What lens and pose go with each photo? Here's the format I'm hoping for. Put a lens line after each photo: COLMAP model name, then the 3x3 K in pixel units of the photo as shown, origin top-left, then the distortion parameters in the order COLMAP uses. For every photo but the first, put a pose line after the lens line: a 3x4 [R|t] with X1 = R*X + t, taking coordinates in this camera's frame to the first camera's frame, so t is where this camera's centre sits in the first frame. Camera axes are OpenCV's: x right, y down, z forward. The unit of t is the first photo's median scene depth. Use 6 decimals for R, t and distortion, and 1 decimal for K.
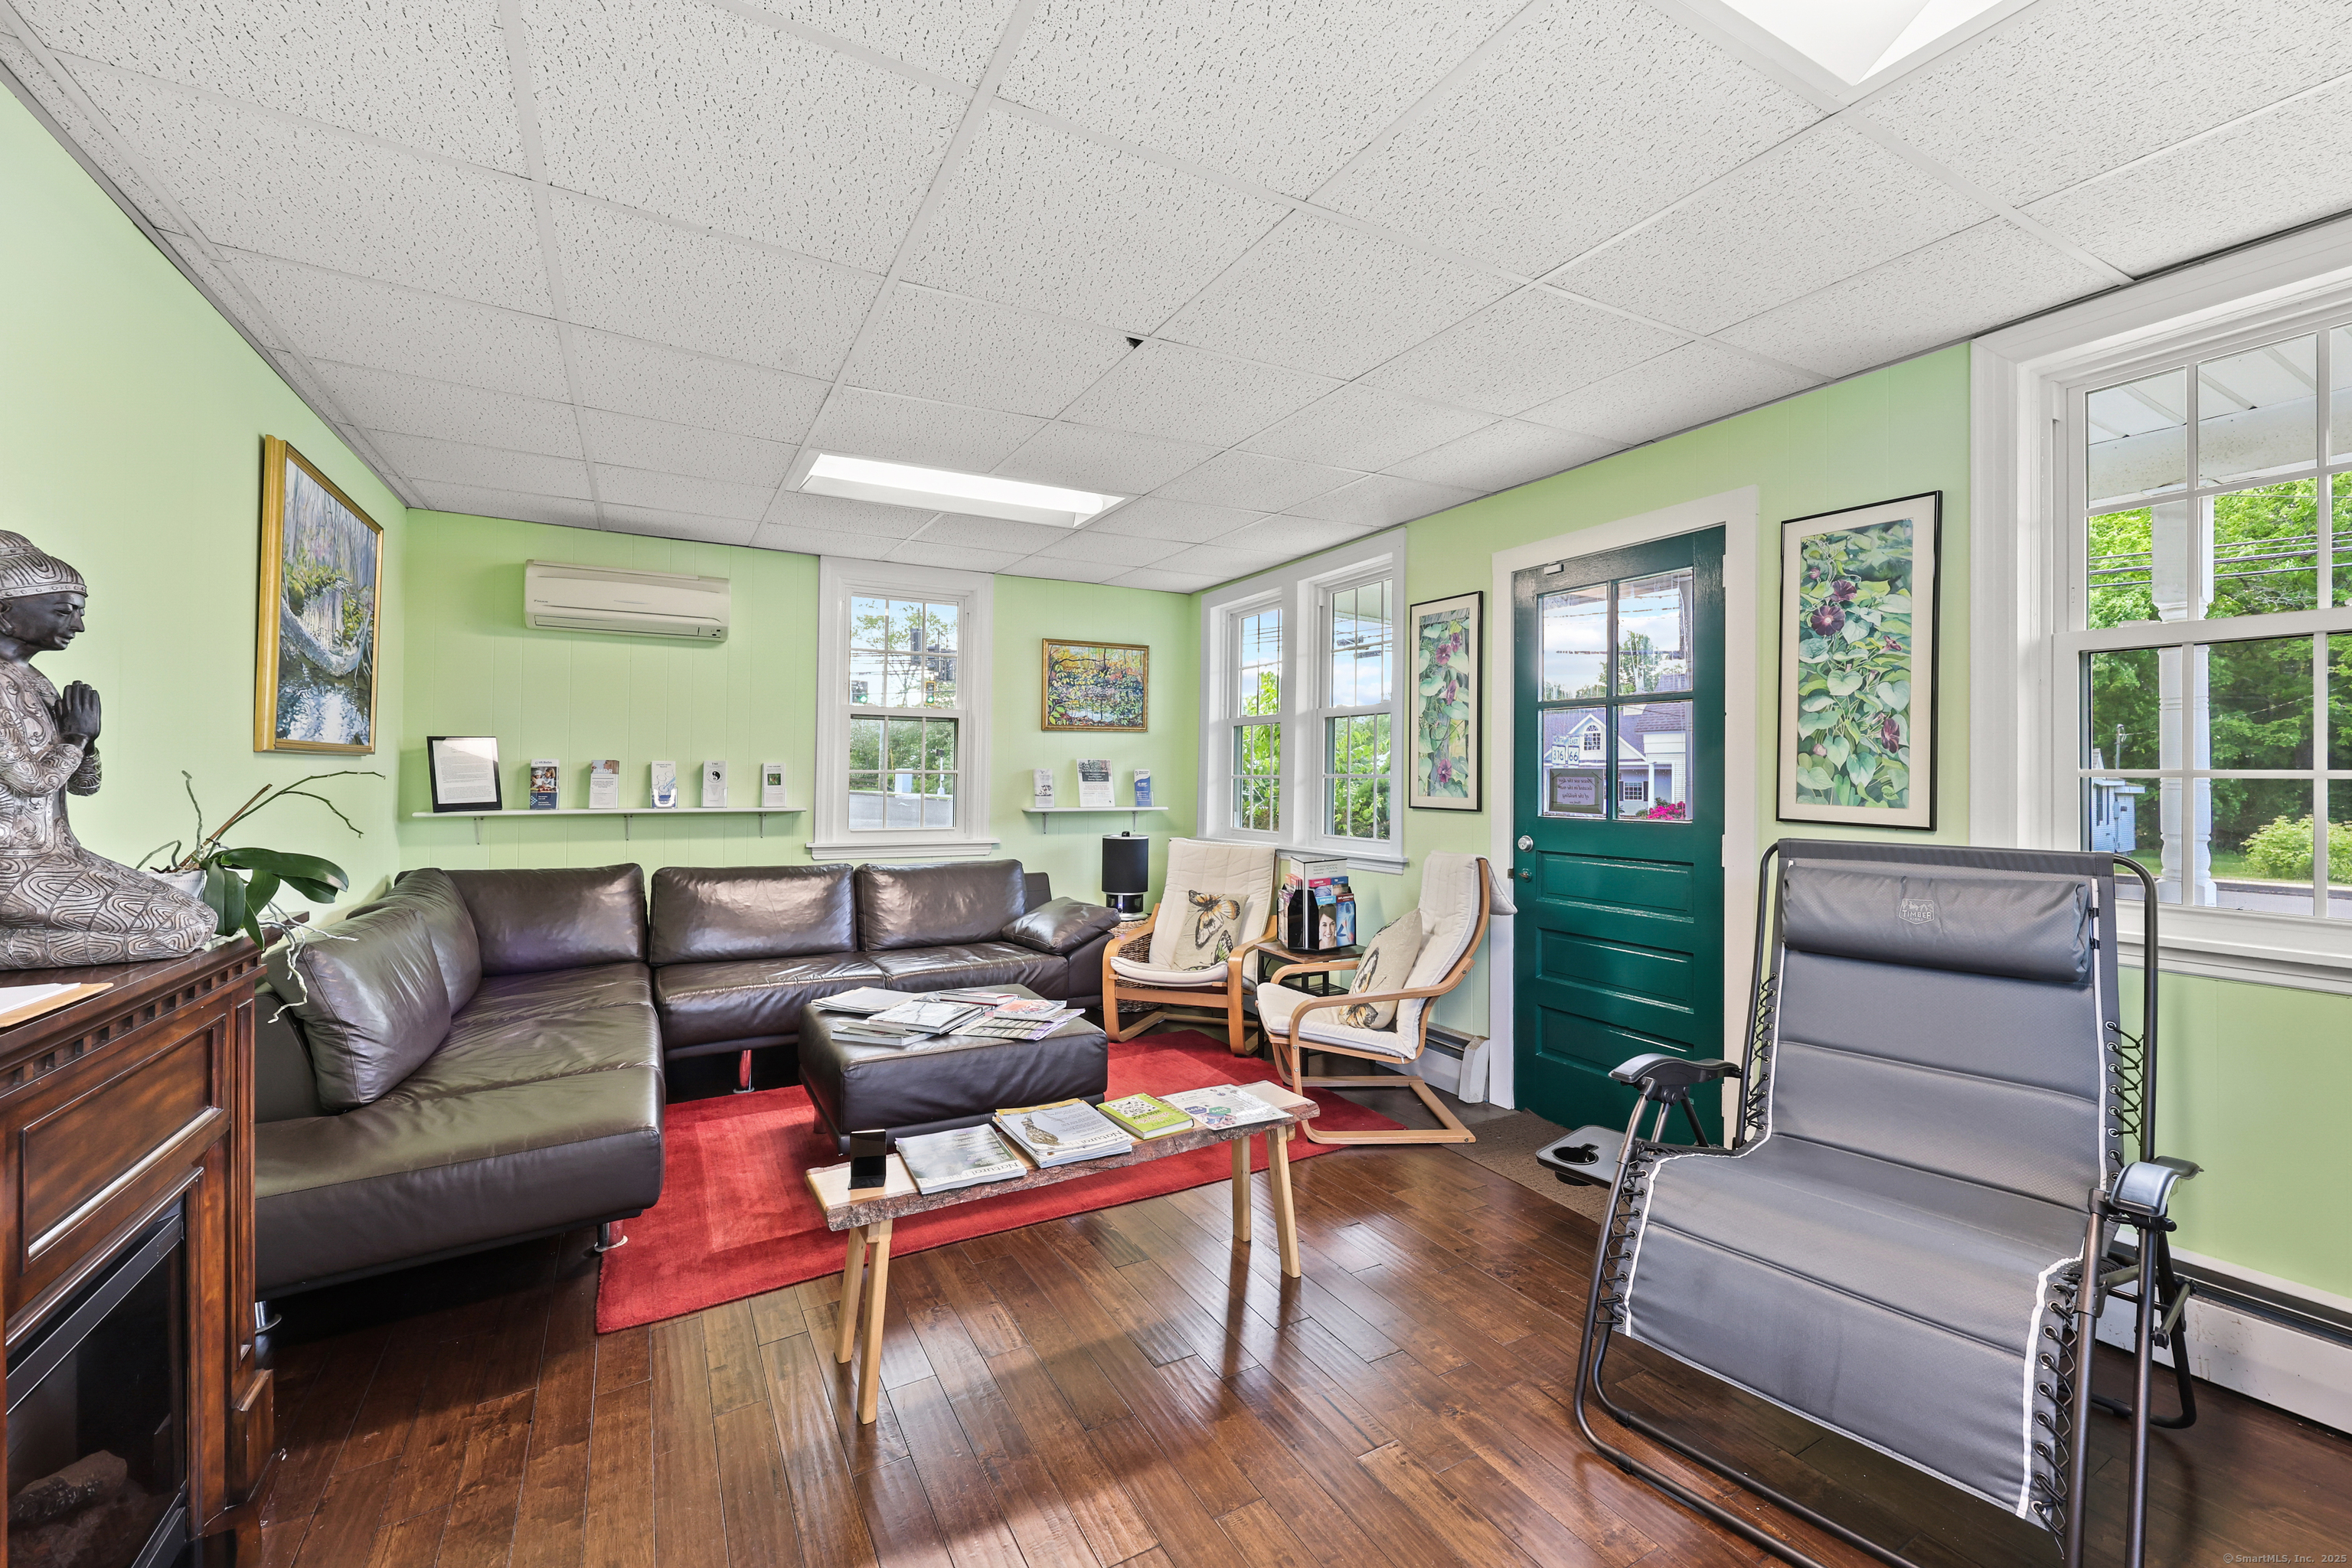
lens RADIAL K [[954.9, 0, 1181.8], [0, 954.9, 777.3], [0, 0, 1]] dist [-0.001674, -0.000174]
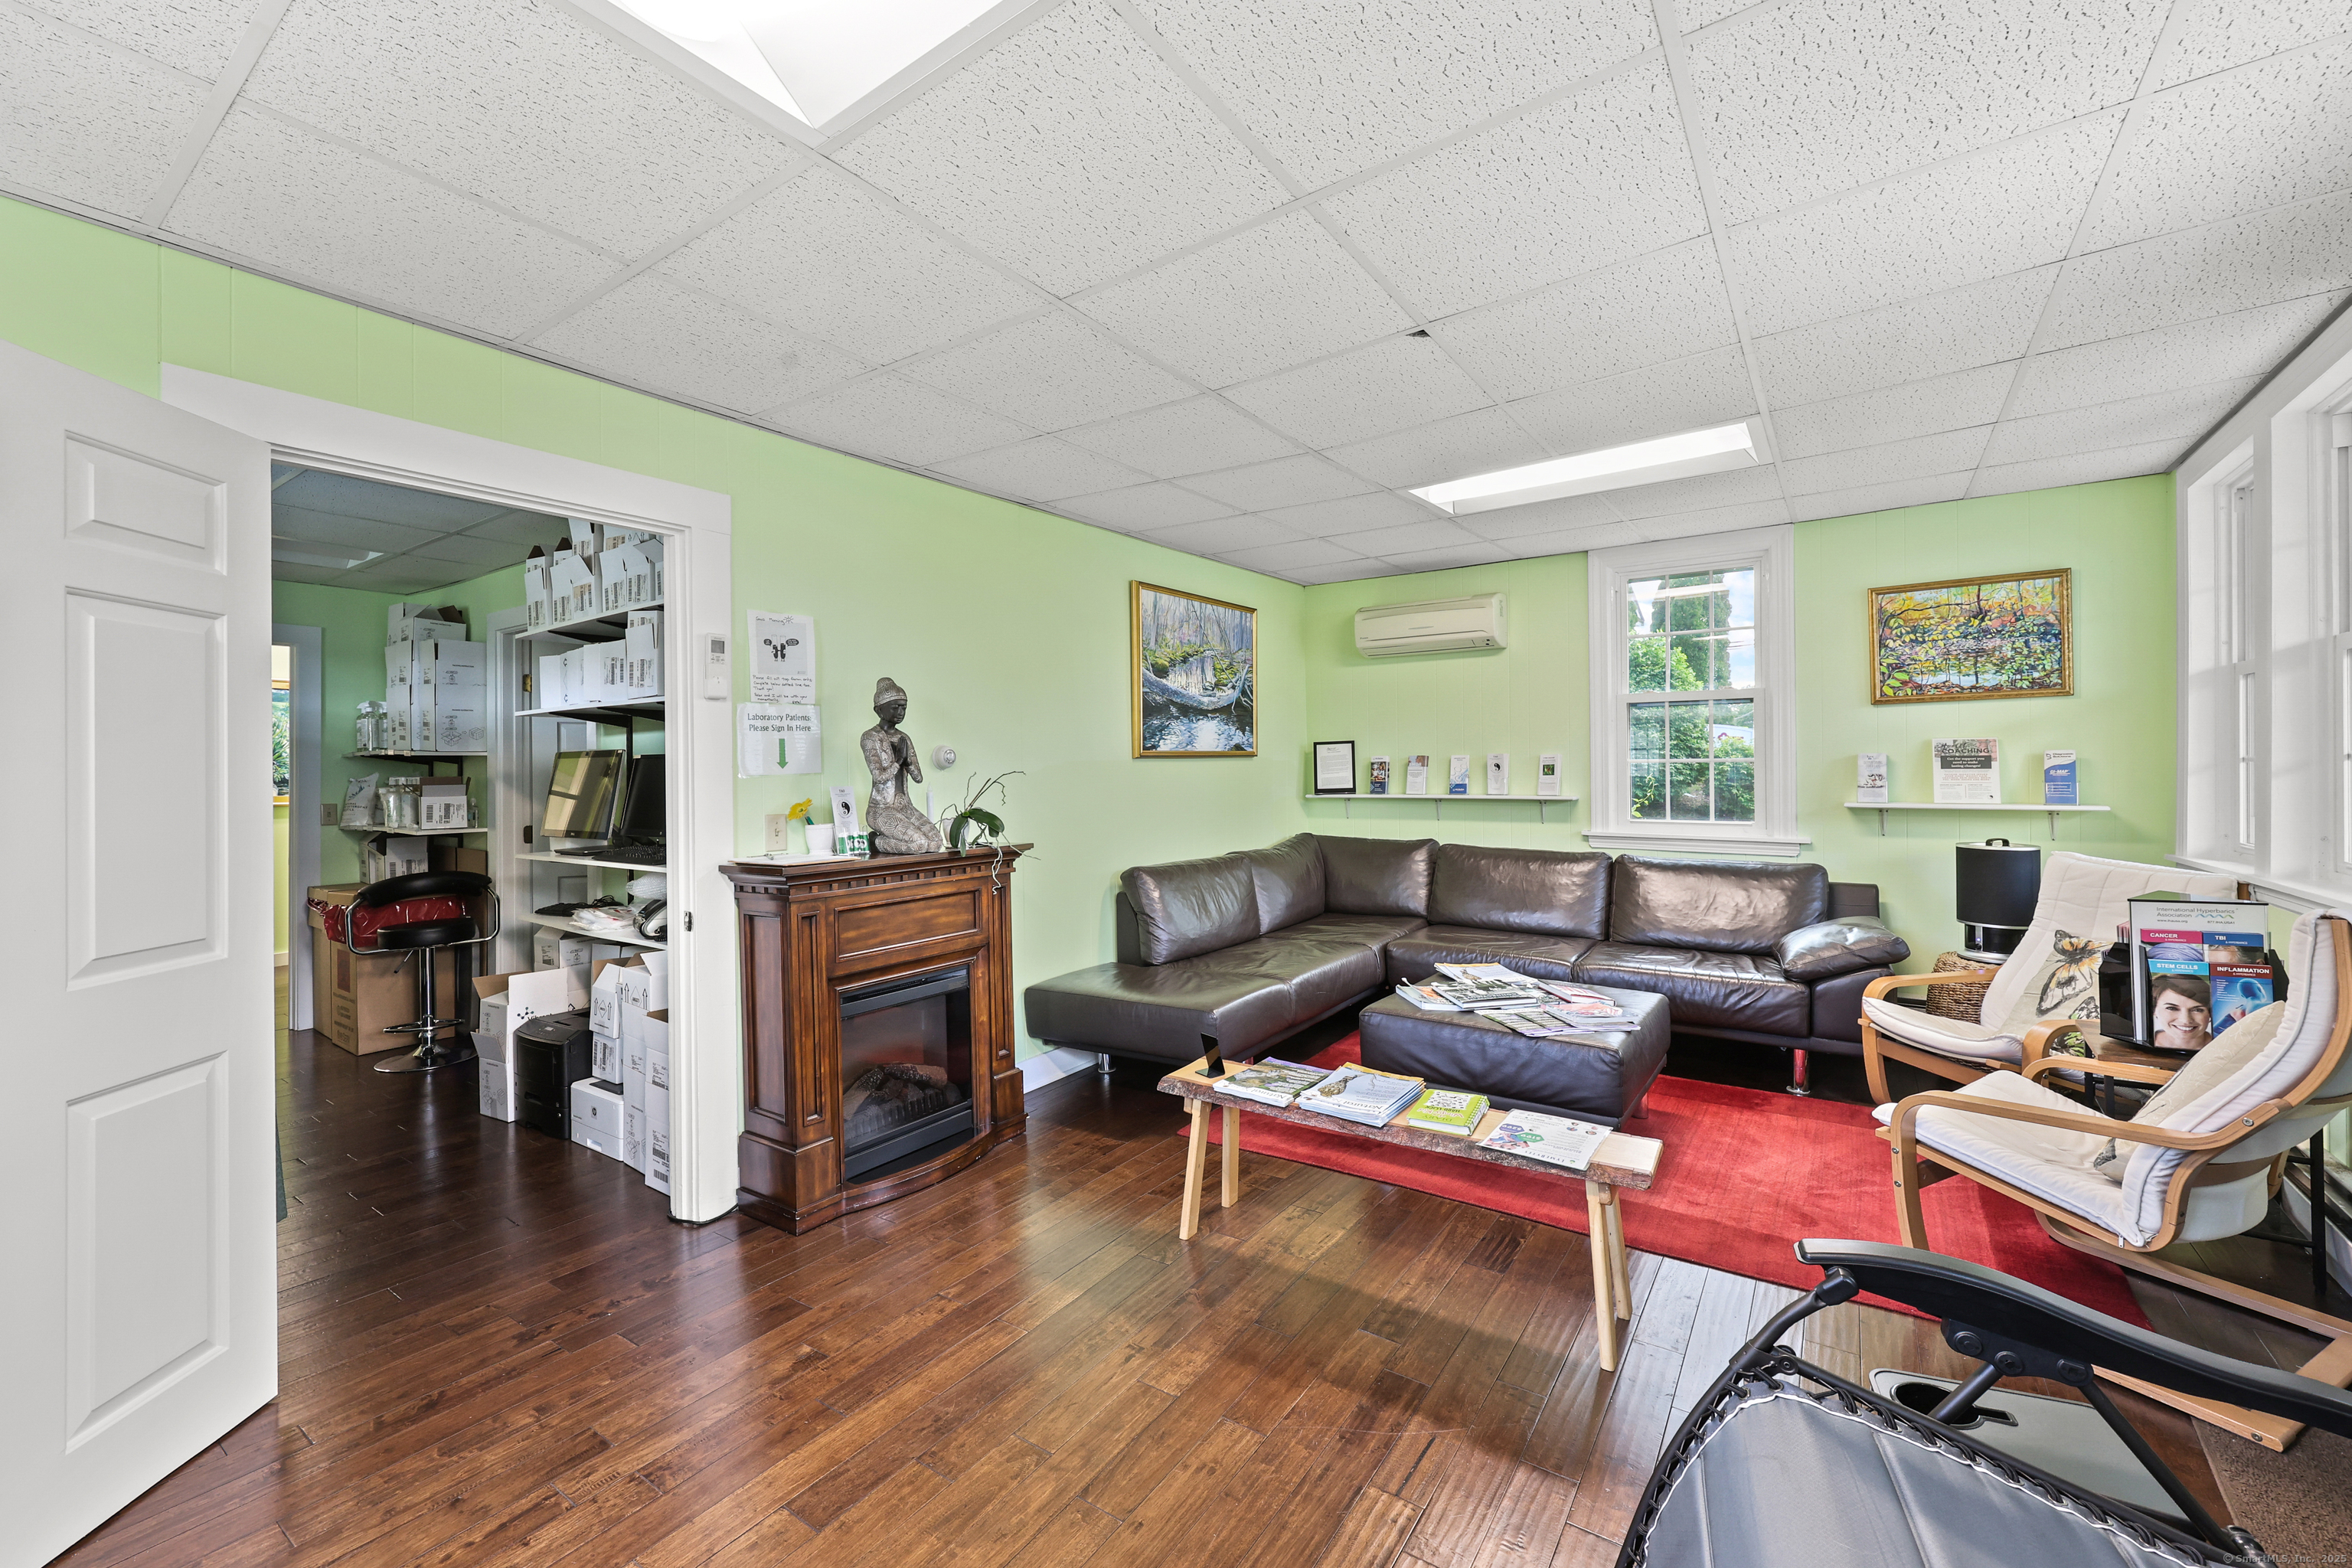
lens RADIAL K [[954.9, 0, 1184.4], [0, 954.9, 778.3], [0, 0, 1]] dist [-0.001674, -0.000174]
pose [[0.434715, 0.001104, -0.900567, 0.377885], [0.011617, 0.999909, 0.006833, -0.000395], [0.900493, -0.013432, 0.434663, 0.168934]]
